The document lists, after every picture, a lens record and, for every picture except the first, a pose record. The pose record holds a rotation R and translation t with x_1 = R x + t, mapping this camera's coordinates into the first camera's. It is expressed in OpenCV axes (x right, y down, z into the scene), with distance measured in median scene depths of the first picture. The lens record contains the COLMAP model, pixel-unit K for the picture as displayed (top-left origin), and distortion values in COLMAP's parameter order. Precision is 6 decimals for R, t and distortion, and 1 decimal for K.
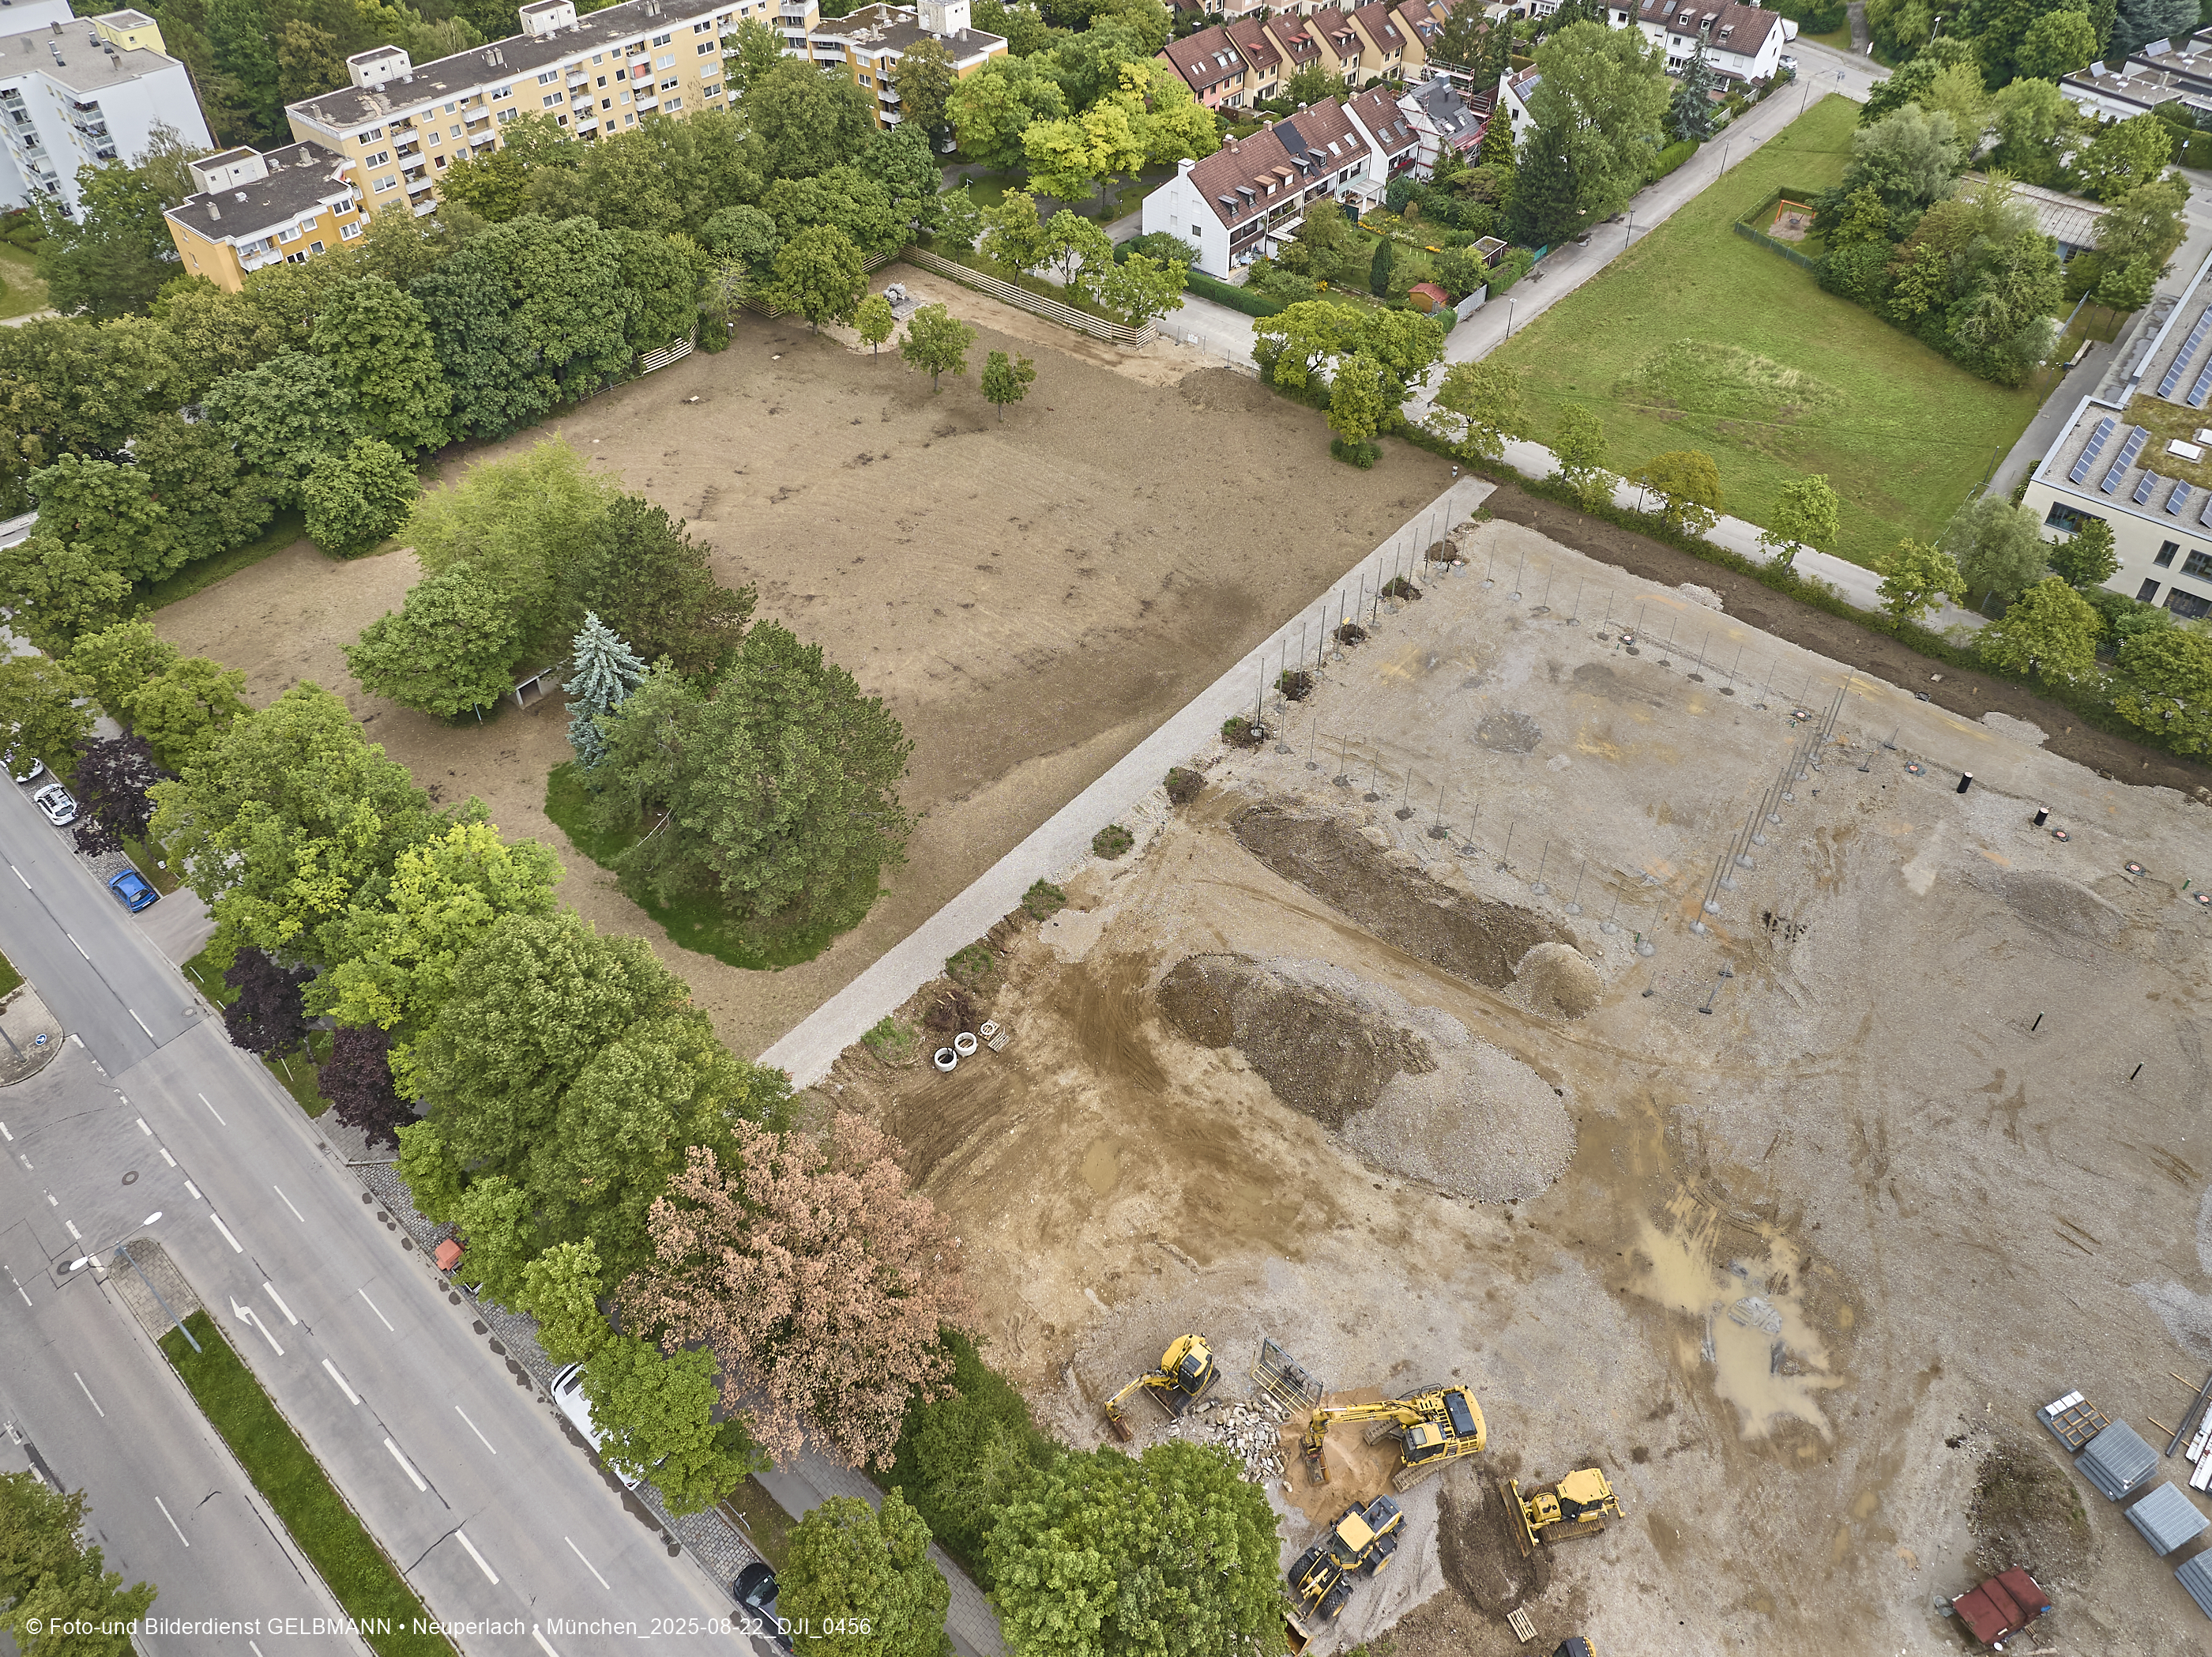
lens RADIAL K [[1481.6, 0, 1106.0], [0, 1481.6, 828.5], [0, 0, 1]] dist [-0.027714, -0.002866]
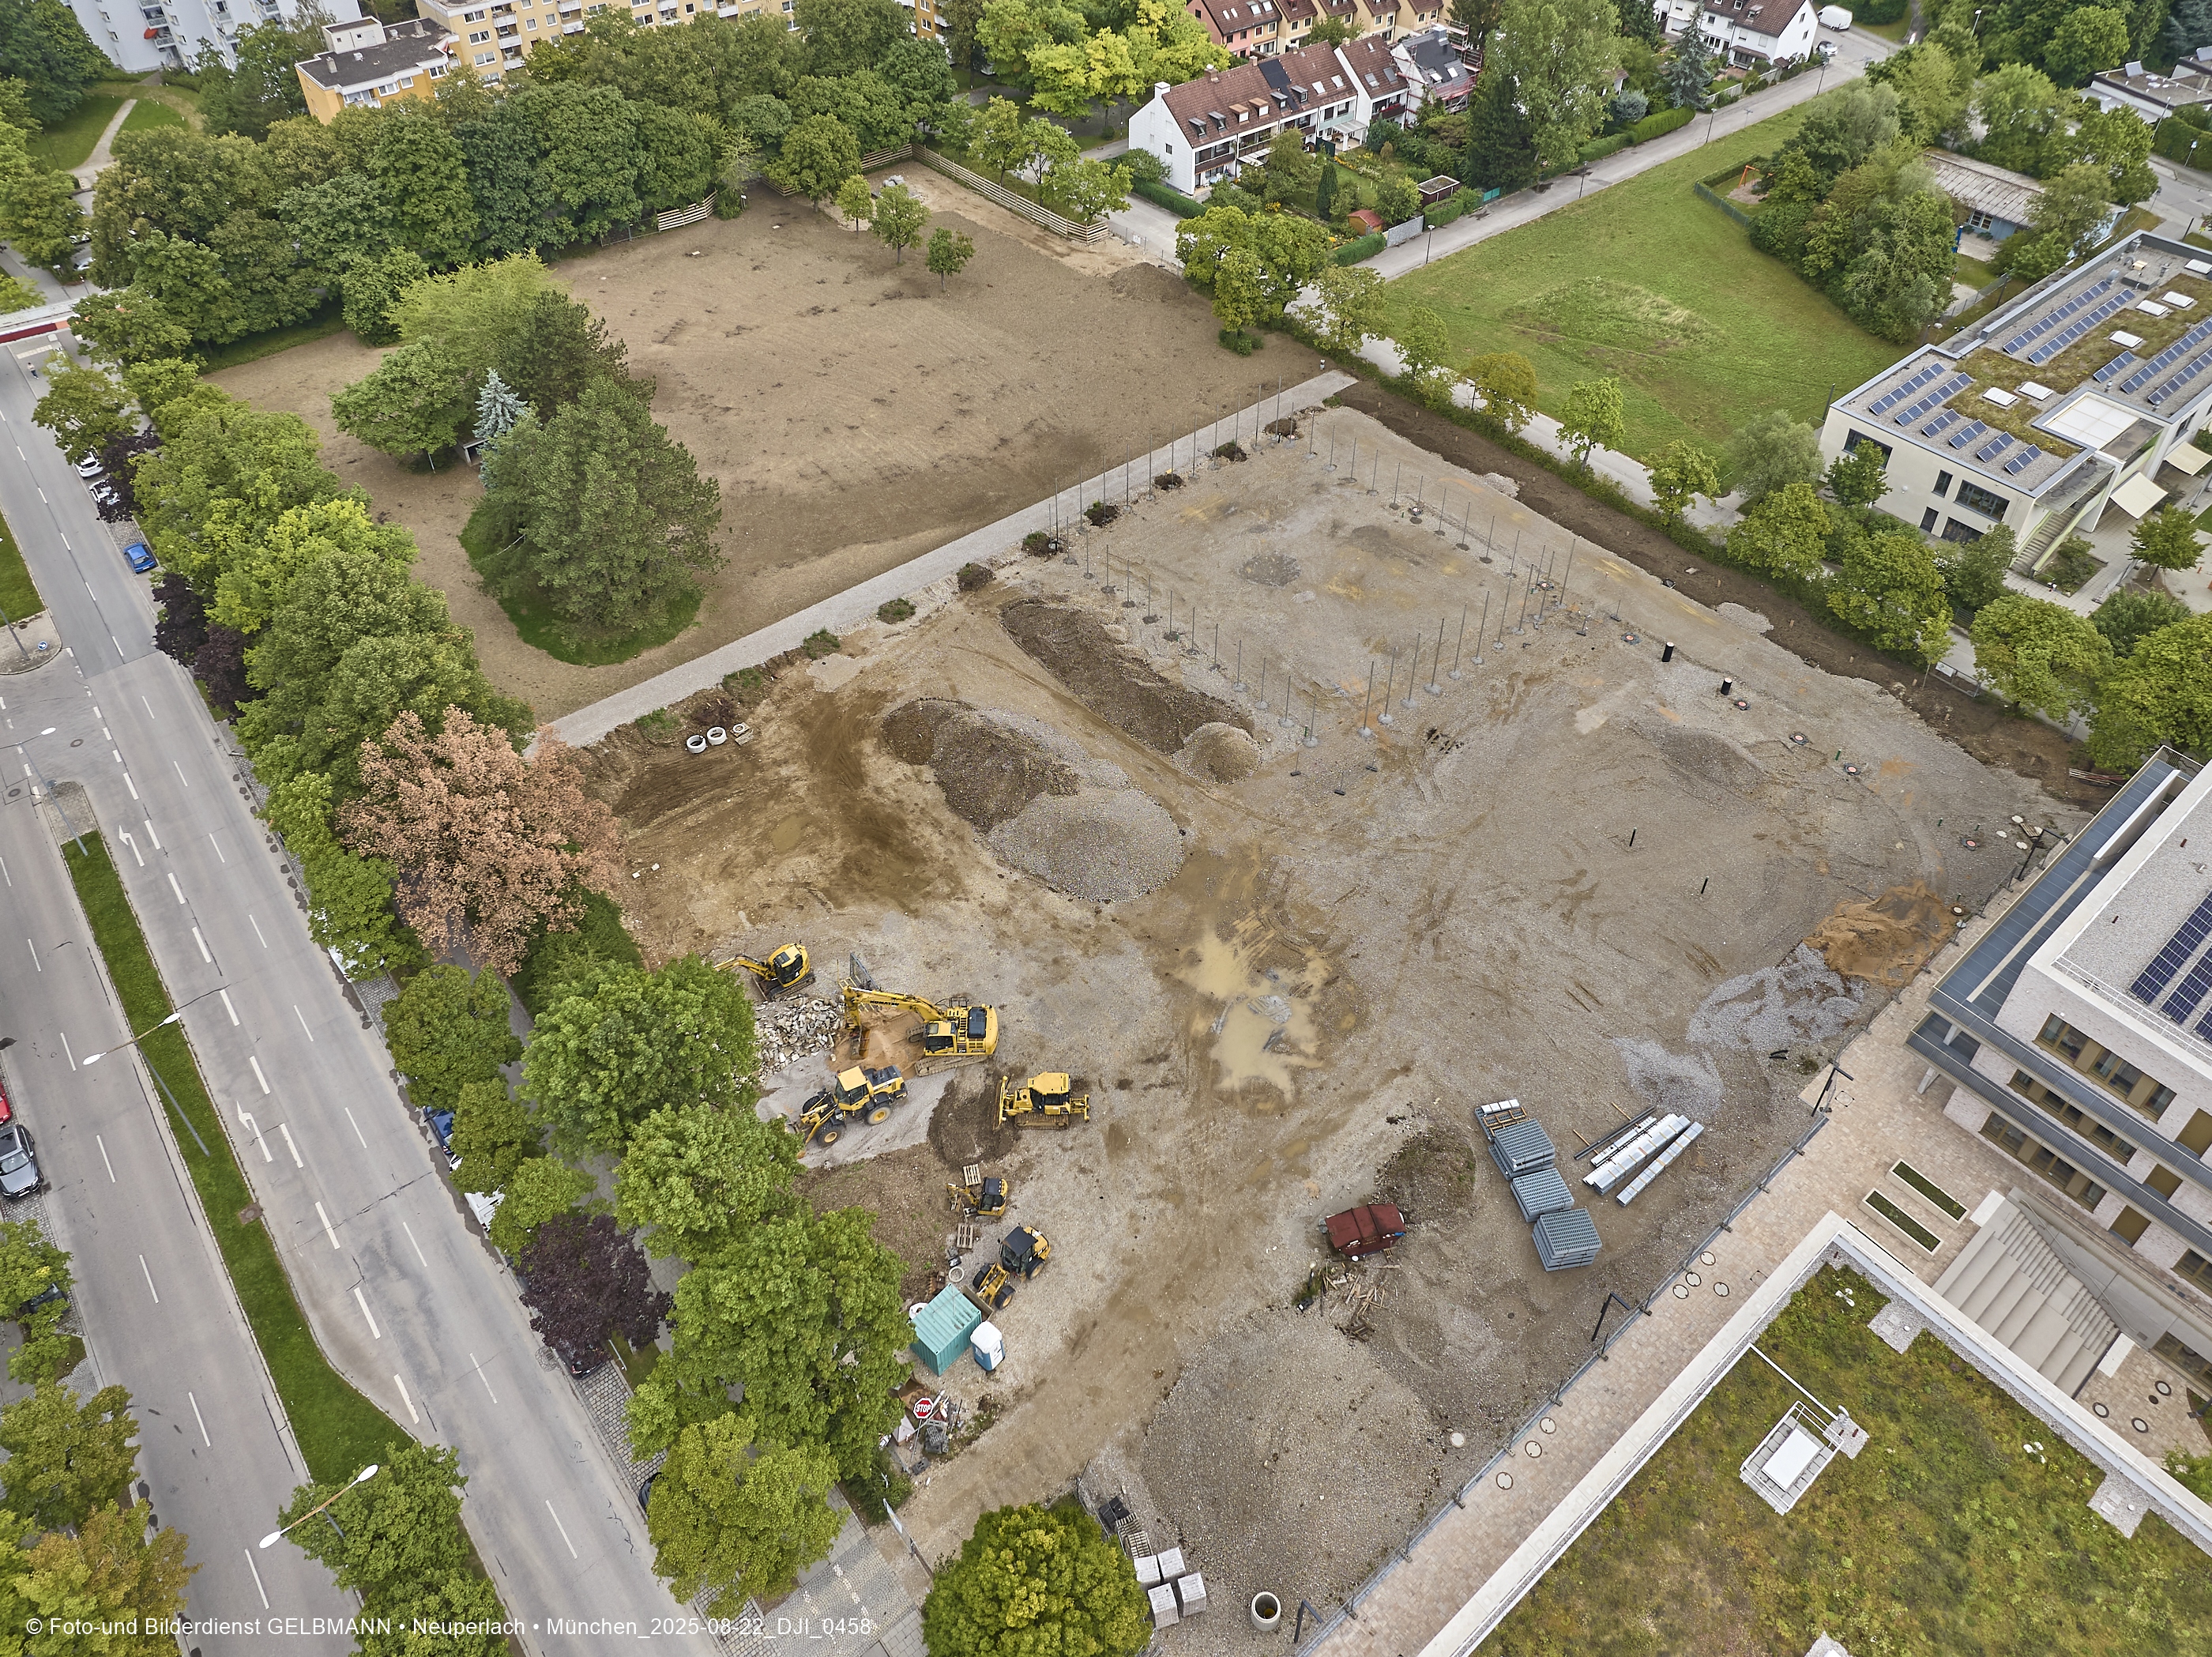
lens RADIAL K [[1446.2, 0, 1063.1], [0, 1446.2, 800.5], [0, 0, 1]] dist [-0.030838, 0.003636]
pose [[0.983851, 0.127441, -0.125682, 0.264679], [-0.126909, 0.991839, 0.012262, 0.113049], [0.126219, 0.003886, 0.991995, -0.117123]]
